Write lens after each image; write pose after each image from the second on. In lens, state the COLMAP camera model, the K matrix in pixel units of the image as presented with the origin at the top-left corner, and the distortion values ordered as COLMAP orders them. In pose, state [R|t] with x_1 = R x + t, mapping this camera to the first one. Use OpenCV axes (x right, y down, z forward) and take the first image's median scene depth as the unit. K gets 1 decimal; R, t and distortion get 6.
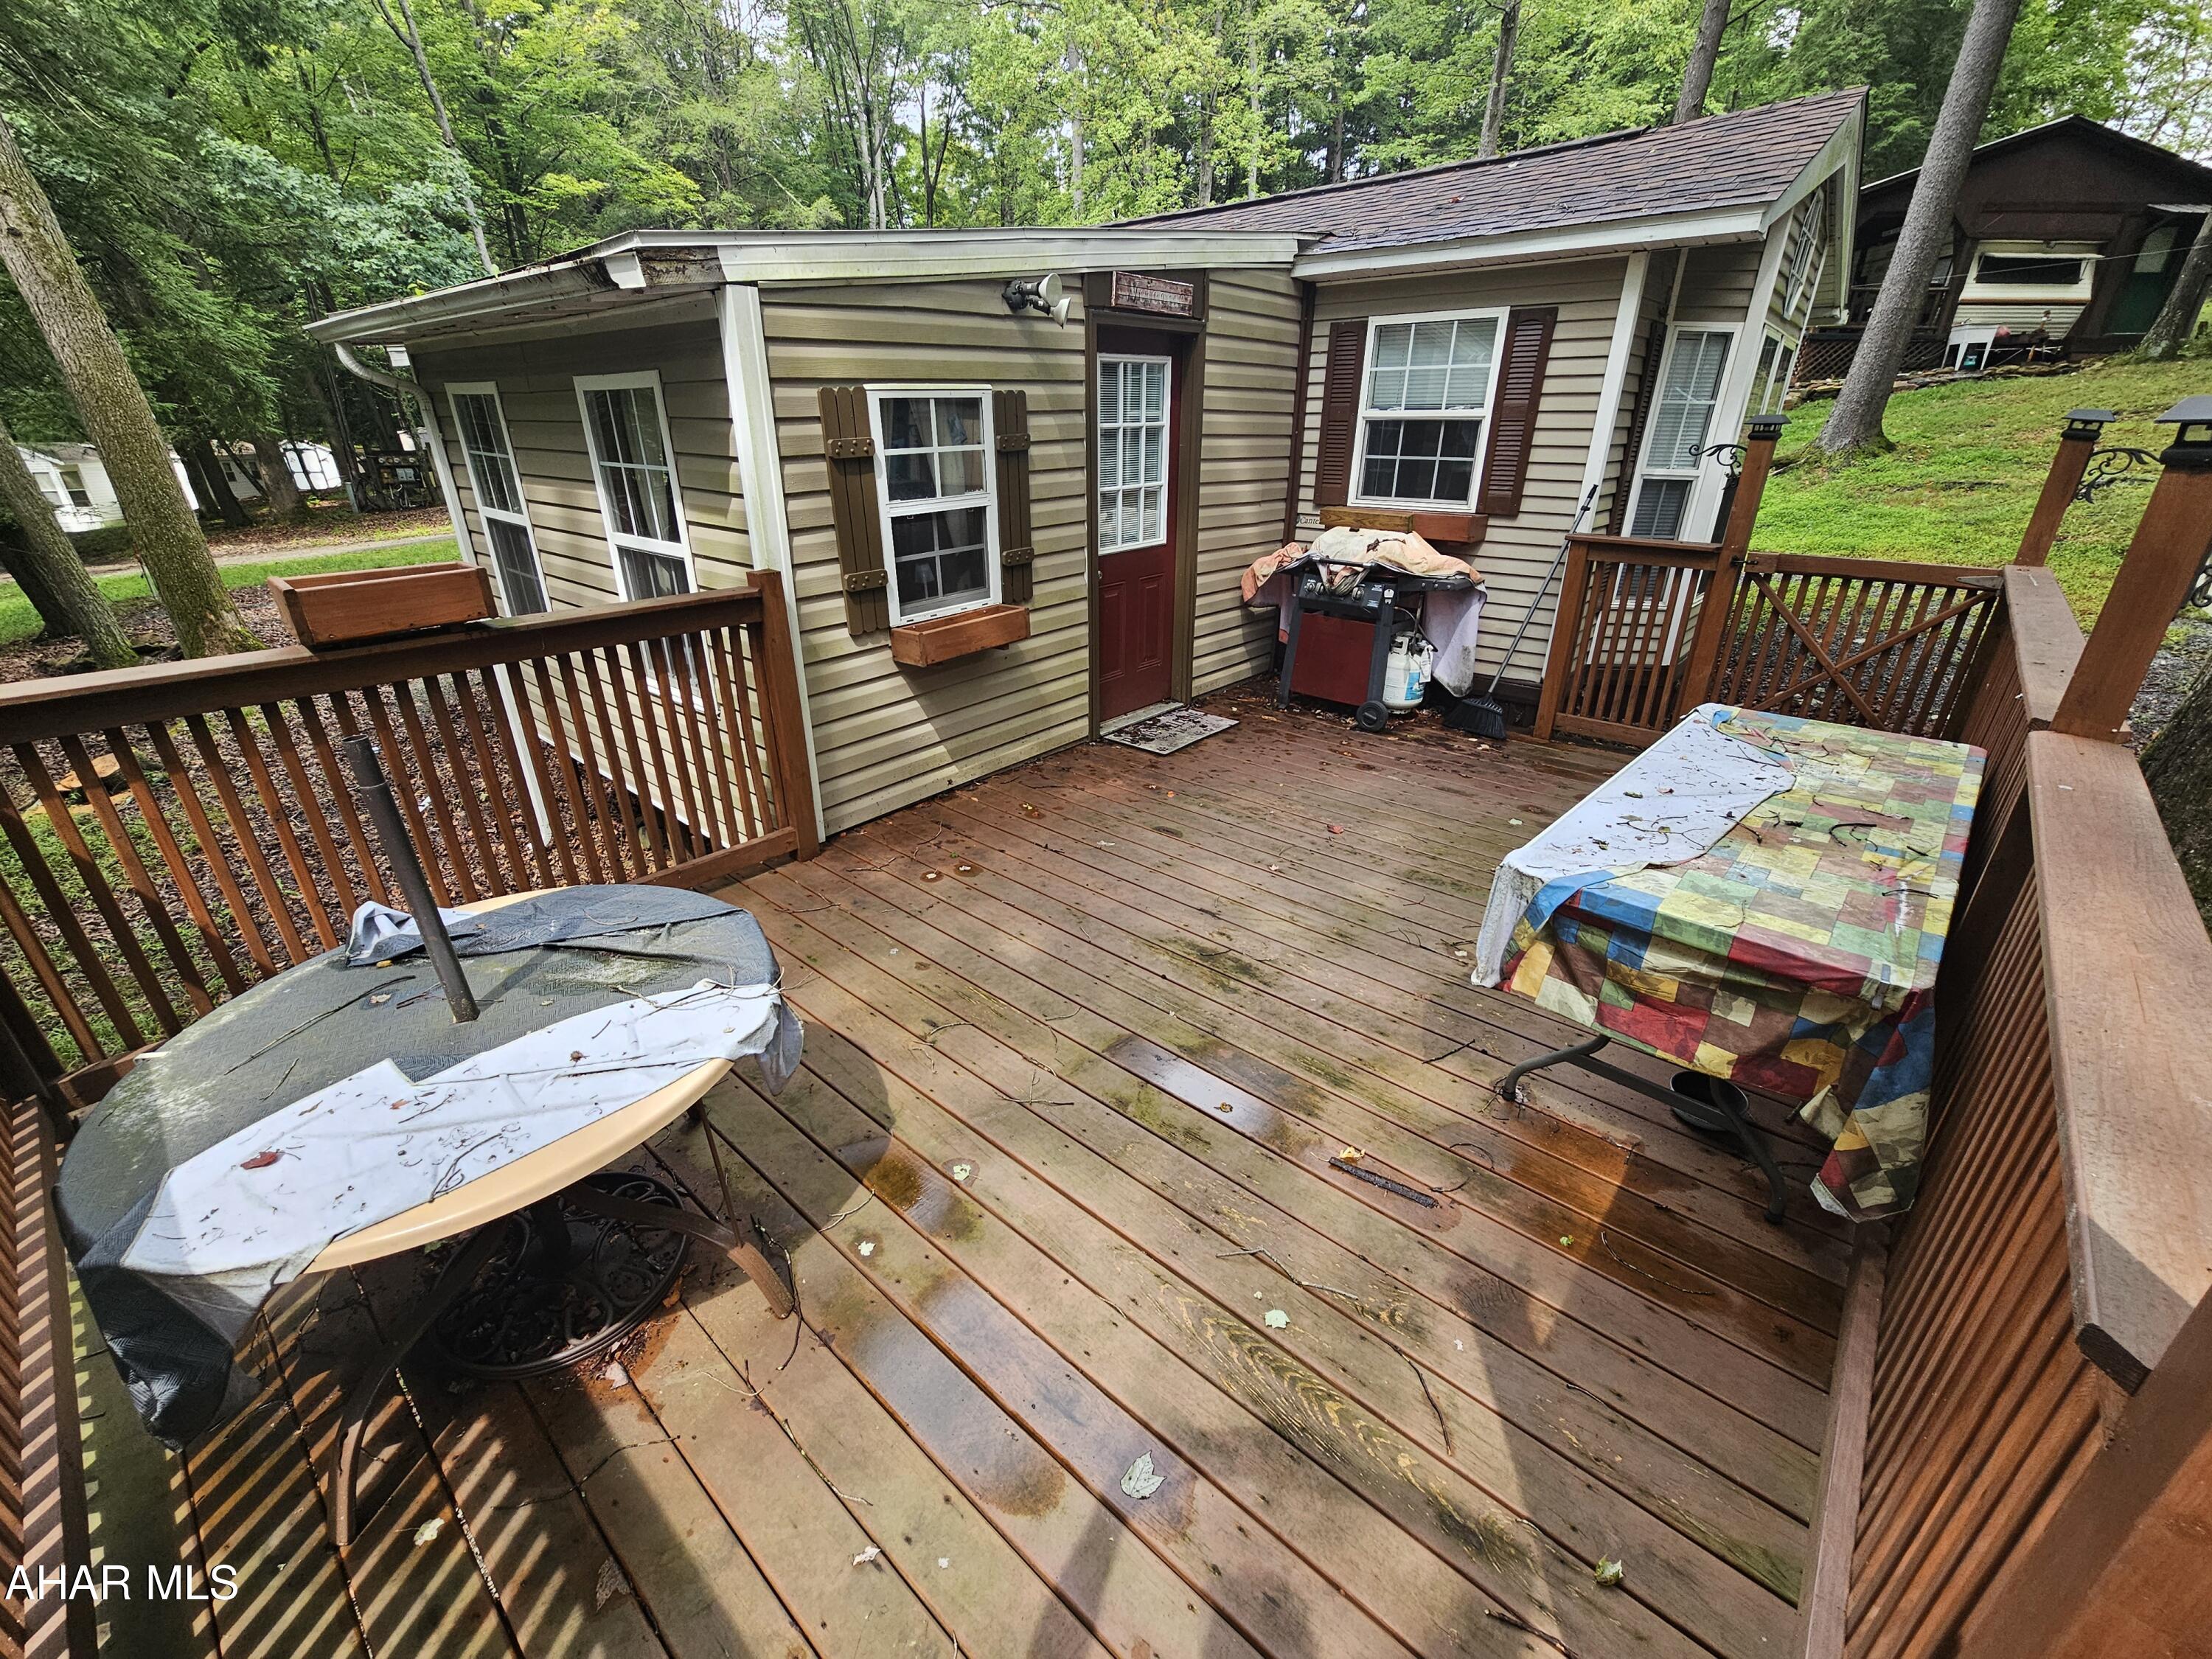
lens RADIAL K [[907.3, 0, 1102.5], [0, 907.3, 831.1], [0, 0, 1]] dist [-0.002522, 0.000772]
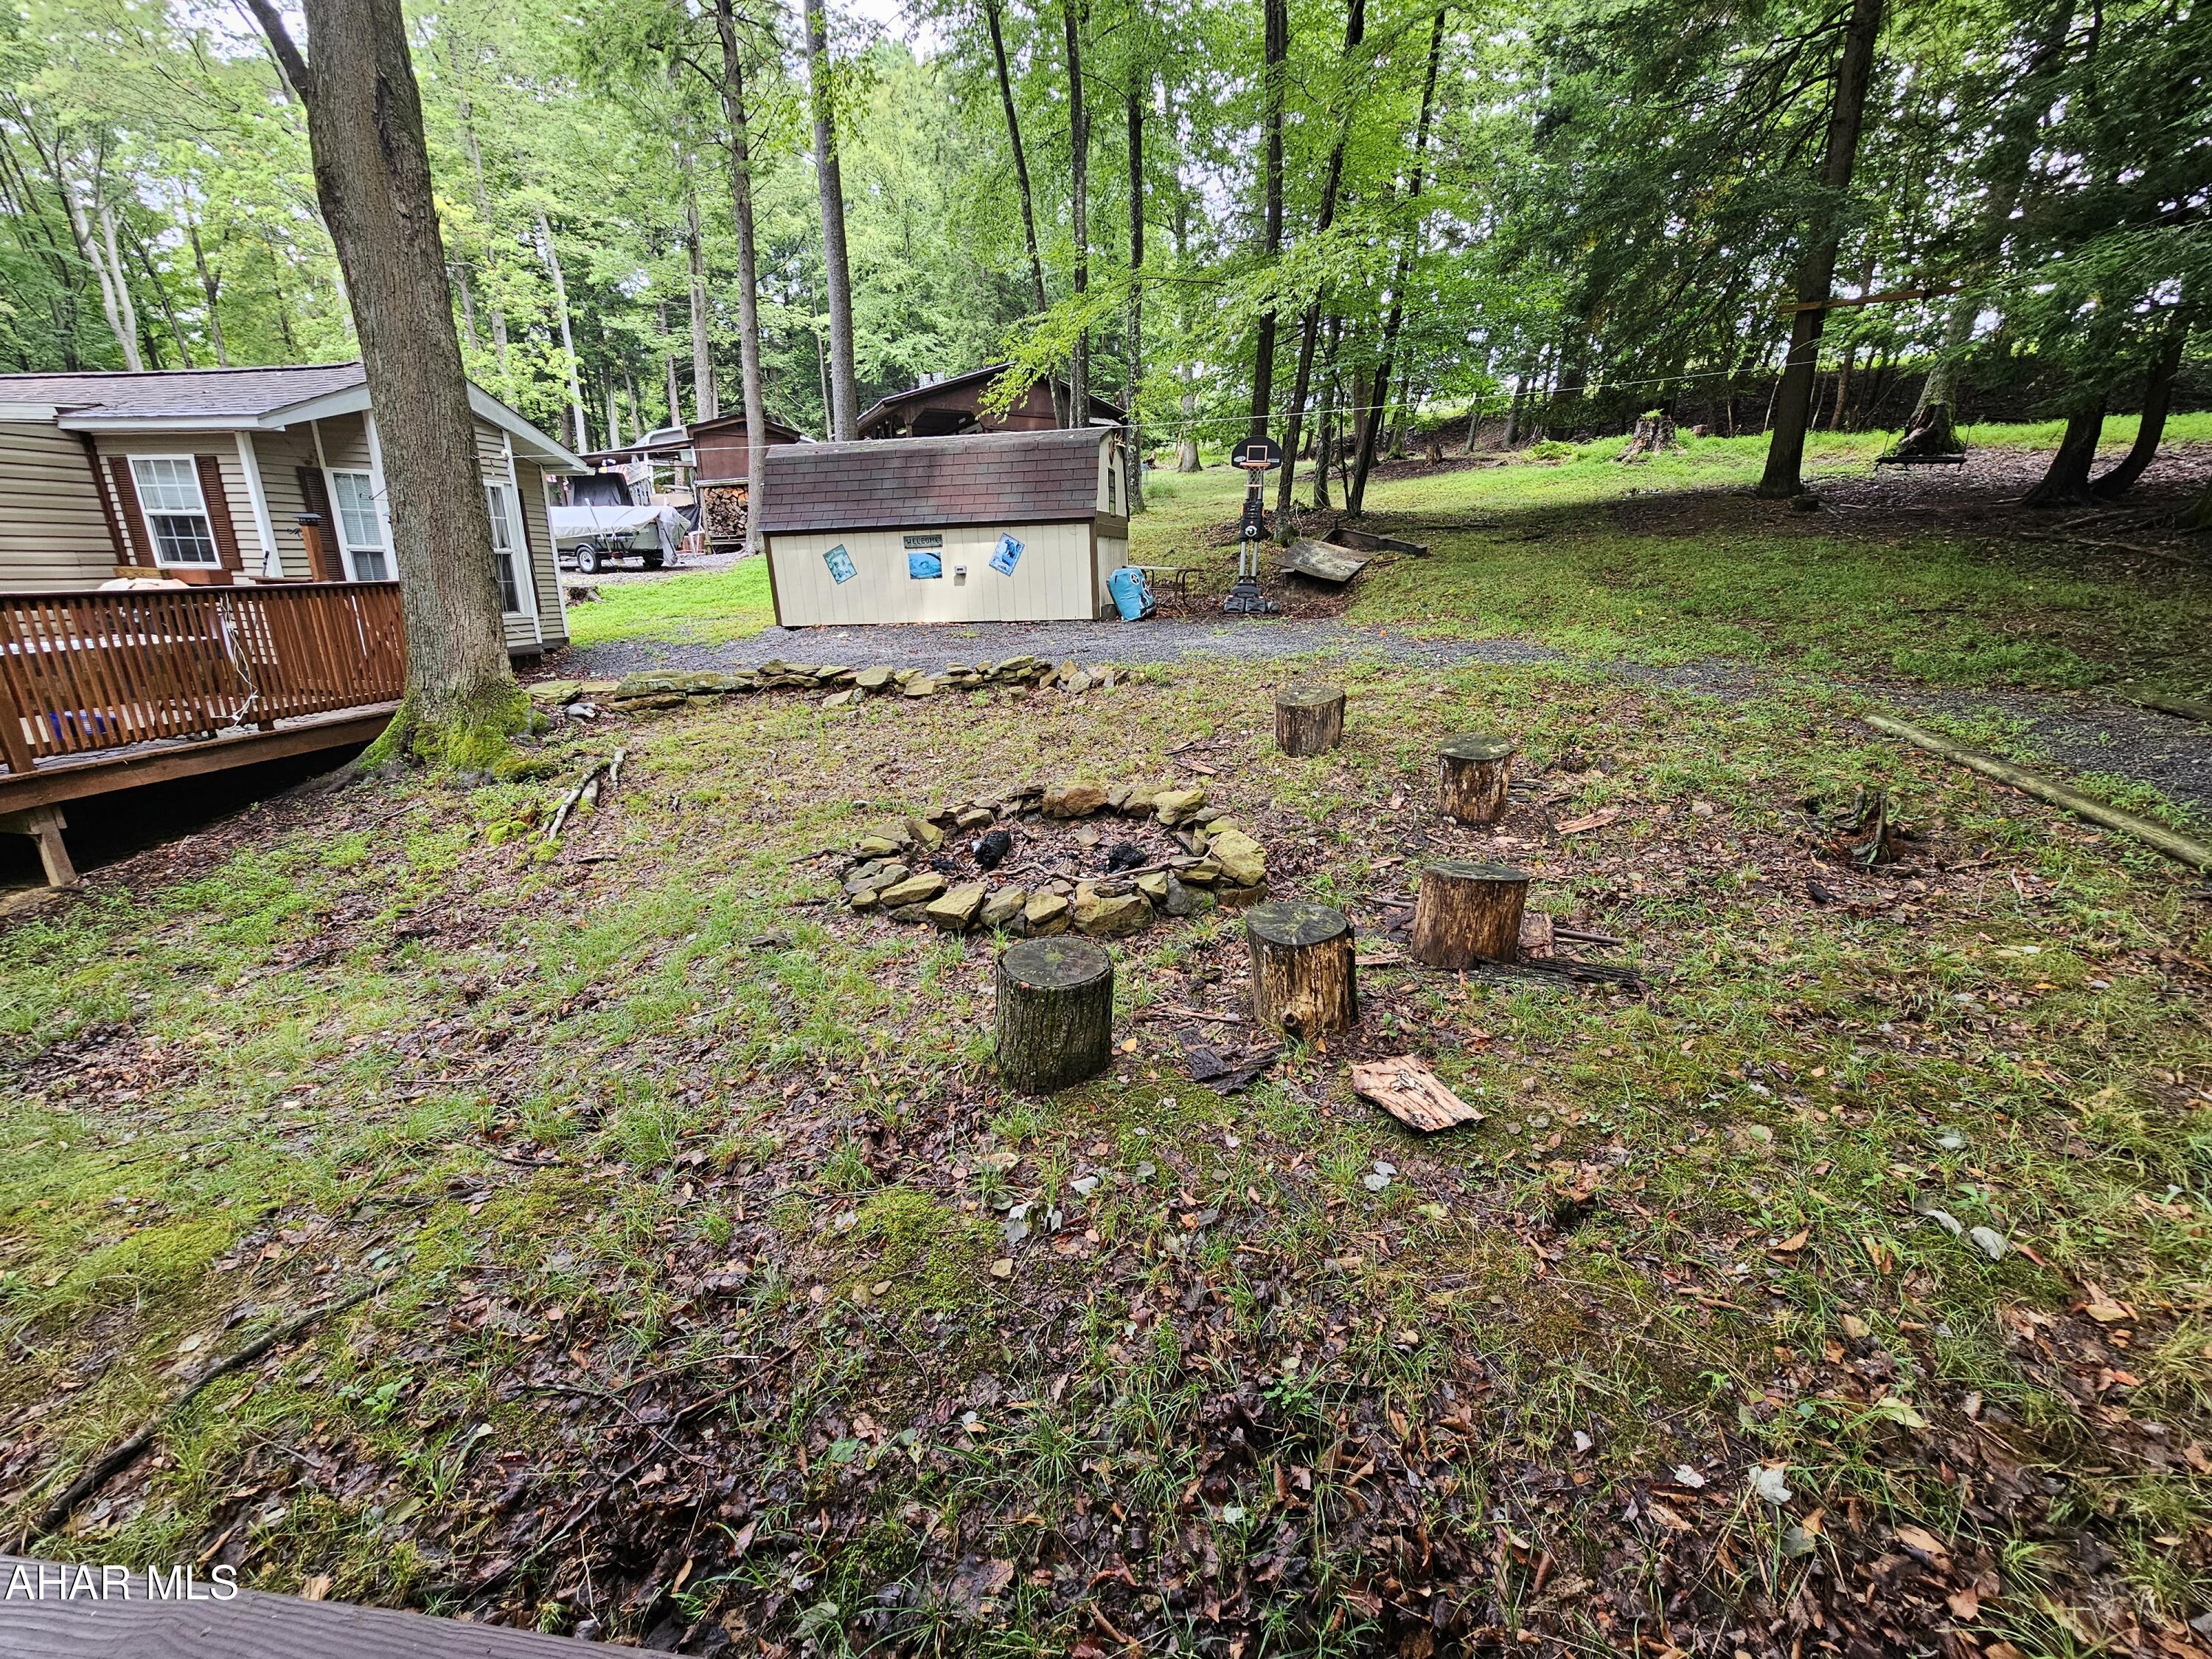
lens RADIAL K [[907.3, 0, 1111.0], [0, 907.3, 825.7], [0, 0, 1]] dist [-0.002522, 0.000772]
pose [[0.862891, -0.136987, 0.486470, 0.944190], [0.198240, 0.977166, -0.076472, 0.569991], [-0.464886, 0.162425, 0.870344, -1.151274]]
